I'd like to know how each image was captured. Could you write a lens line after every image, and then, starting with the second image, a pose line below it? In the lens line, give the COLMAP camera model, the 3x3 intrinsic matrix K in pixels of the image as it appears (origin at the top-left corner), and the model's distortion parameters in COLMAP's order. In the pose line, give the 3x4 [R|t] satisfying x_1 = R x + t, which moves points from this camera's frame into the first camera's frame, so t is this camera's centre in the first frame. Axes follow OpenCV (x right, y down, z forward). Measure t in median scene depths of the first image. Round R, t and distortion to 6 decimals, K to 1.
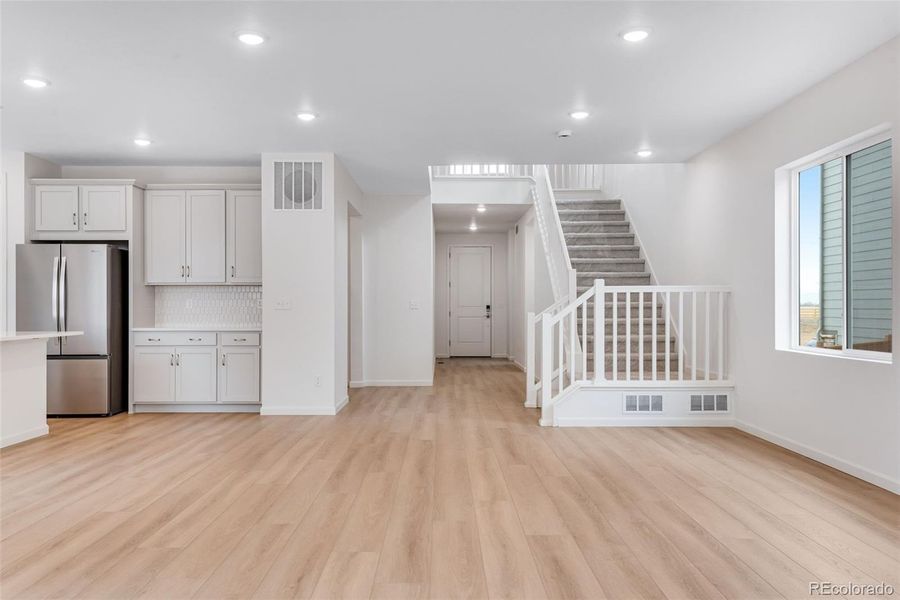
lens RADIAL K [[713.9, 0, 450.0], [0, 713.9, 300.0], [0, 0, 1]] dist [-0.006873, -0.003503]
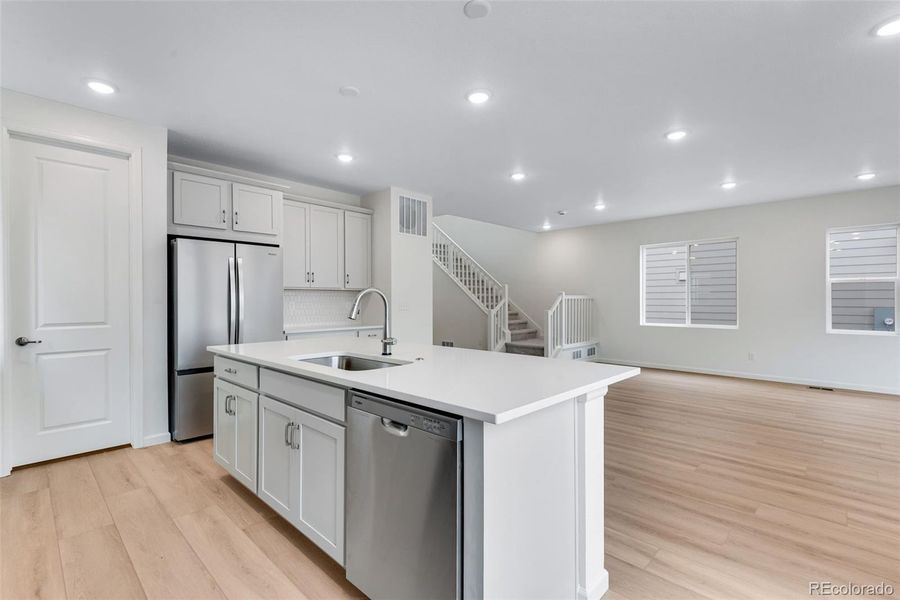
lens RADIAL K [[403.1, 0, 450.0], [0, 403.1, 300.0], [0, 0, 1]] dist [-0.000958, -0.000515]
pose [[0.695800, -0.000051, 0.718235, -0.703693], [-0.005104, 0.999974, 0.005016, -0.009738], [-0.718217, -0.007156, 0.695782, 0.428192]]
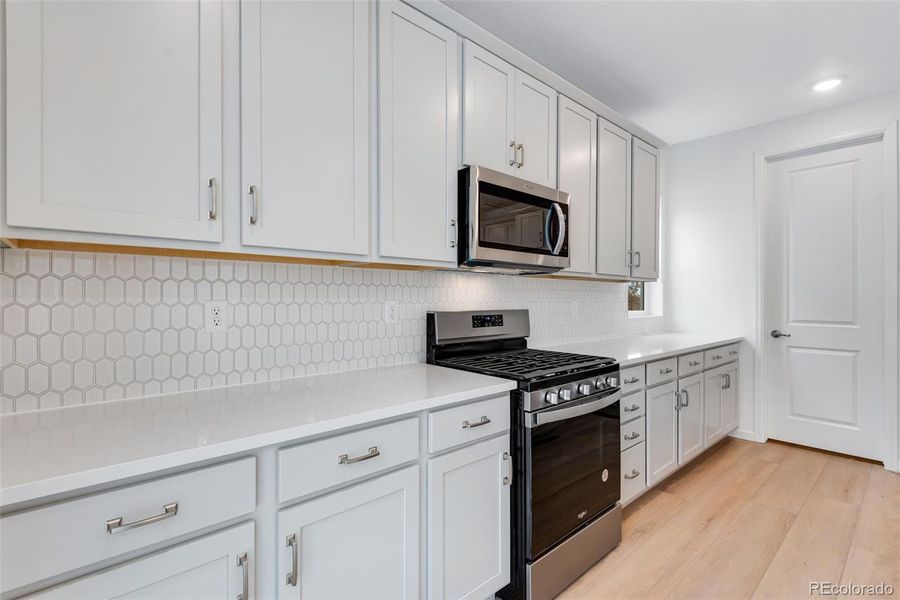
lens RADIAL K [[410.7, 0, 438.6], [0, 410.7, 298.4], [0, 0, 1]] dist [-0.000827, -0.001520]
pose [[0.647257, 0.005352, -0.762253, -0.604220], [-0.001629, 0.999983, 0.005639, -0.007511], [0.762270, -0.002408, 0.647255, 0.403735]]
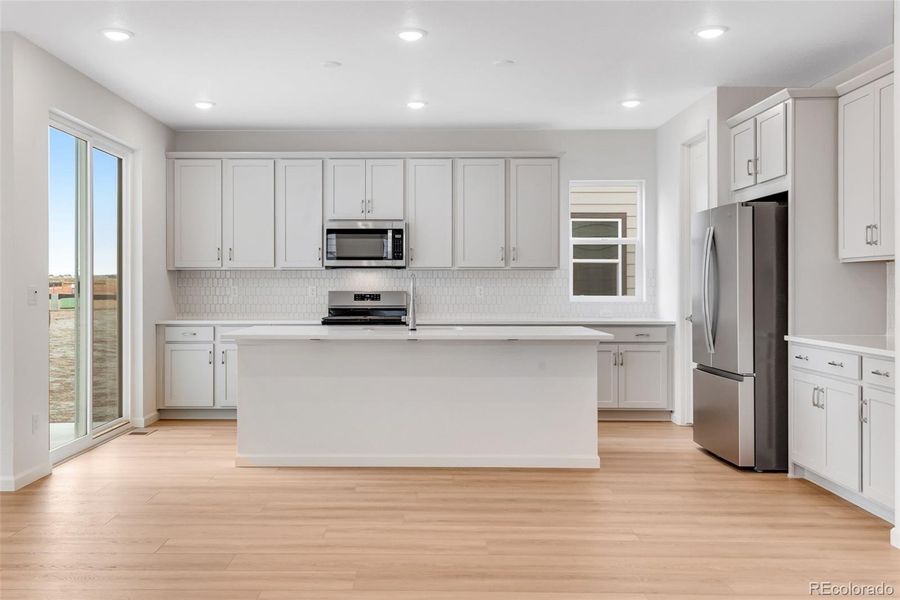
lens RADIAL K [[874.6, 0, 422.1], [0, 874.6, 287.1], [0, 0, 1]] dist [0.044265, 0.001511]
pose [[-0.004230, 0.001414, -0.999990, 0.297482], [0.004198, 0.999990, 0.001397, -0.003836], [0.999982, -0.004192, -0.004236, 0.694186]]
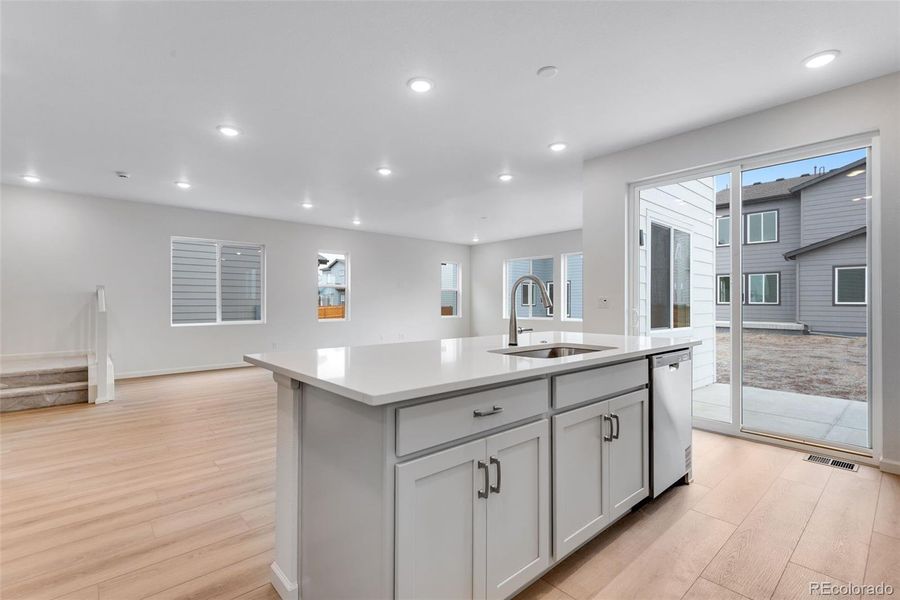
lens RADIAL K [[410.7, 0, 438.6], [0, 410.7, 298.4], [0, 0, 1]] dist [-0.000827, -0.001520]
pose [[-0.646062, 0.008678, 0.763235, -0.712415], [-0.003454, 0.999892, -0.014292, 0.004541], [-0.763277, -0.011870, -0.645962, 0.928189]]
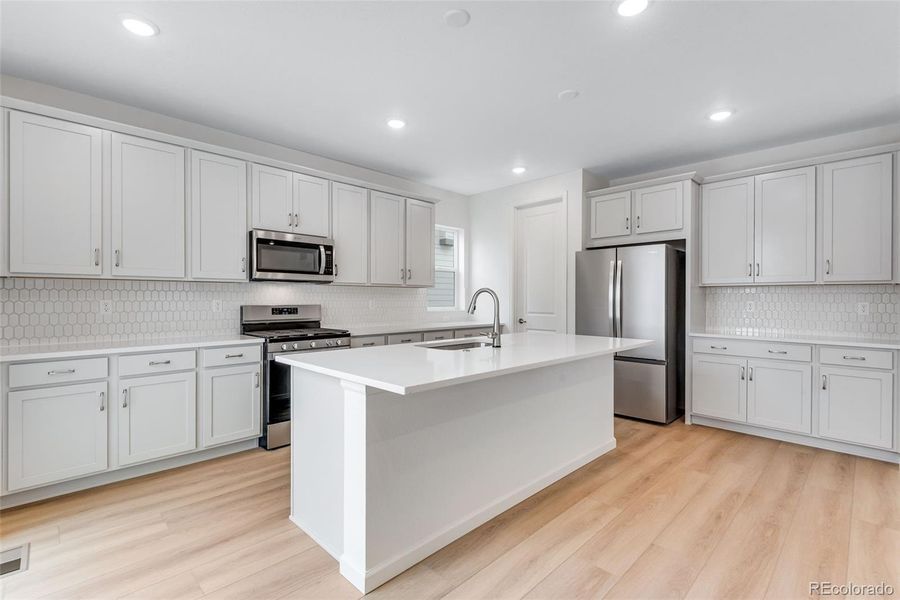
lens RADIAL K [[403.1, 0, 450.0], [0, 403.1, 300.0], [0, 0, 1]] dist [-0.000958, -0.000515]
pose [[0.702975, 0.005717, -0.711191, -0.293998], [-0.000031, 0.999968, 0.008007, -0.007906], [0.711214, -0.005606, 0.702953, 0.409875]]
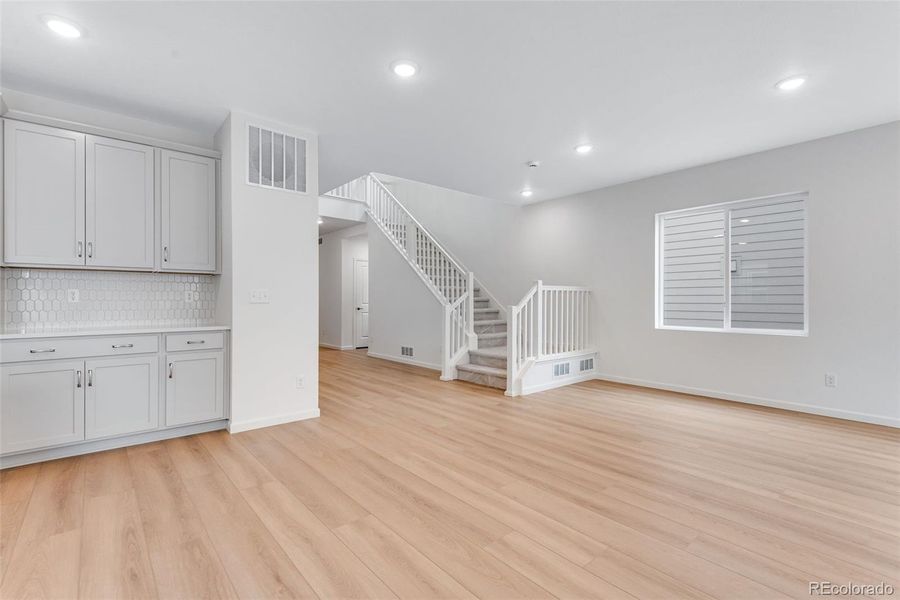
lens RADIAL K [[407.1, 0, 450.0], [0, 407.1, 300.0], [0, 0, 1]] dist [-0.000047, -0.000389]
pose [[0.758726, 0.002039, 0.651407, -0.375240], [-0.007886, 0.999951, 0.006055, 0.004728], [-0.651362, -0.009731, 0.758704, 0.484164]]
